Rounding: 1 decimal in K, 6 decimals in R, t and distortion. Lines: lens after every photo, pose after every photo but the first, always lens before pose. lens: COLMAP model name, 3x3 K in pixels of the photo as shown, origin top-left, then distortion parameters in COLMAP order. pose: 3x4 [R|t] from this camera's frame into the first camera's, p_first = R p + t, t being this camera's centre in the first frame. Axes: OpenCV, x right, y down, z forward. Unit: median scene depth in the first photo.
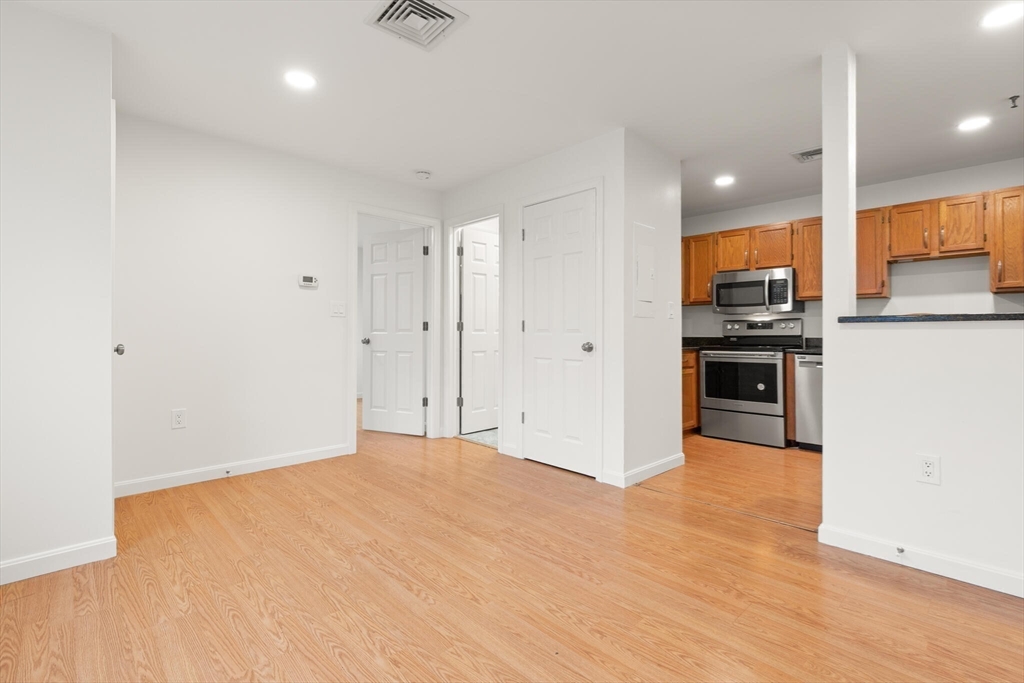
lens RADIAL K [[469.5, 0, 514.0], [0, 469.5, 326.4], [0, 0, 1]] dist [0.006642, -0.001160]
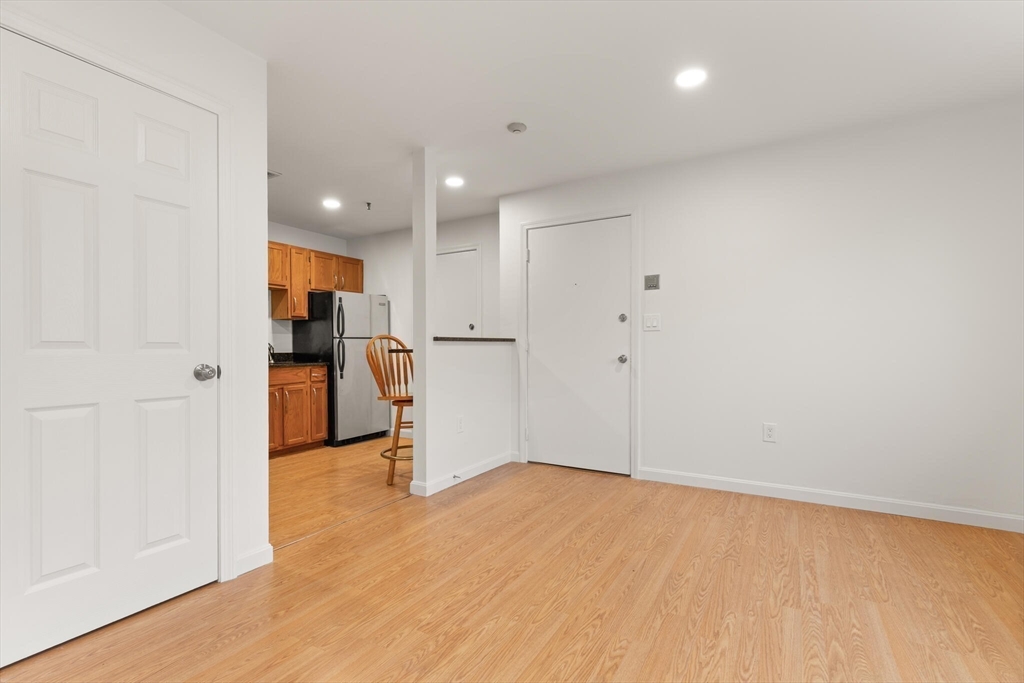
lens RADIAL K [[470.4, 0, 515.4], [0, 470.4, 350.3], [0, 0, 1]] dist [0.007744, -0.000625]
pose [[-0.274265, -0.006586, 0.961632, -0.598637], [-0.009561, 0.999946, 0.004122, 0.009948], [-0.961607, -0.008063, -0.274313, 0.879313]]
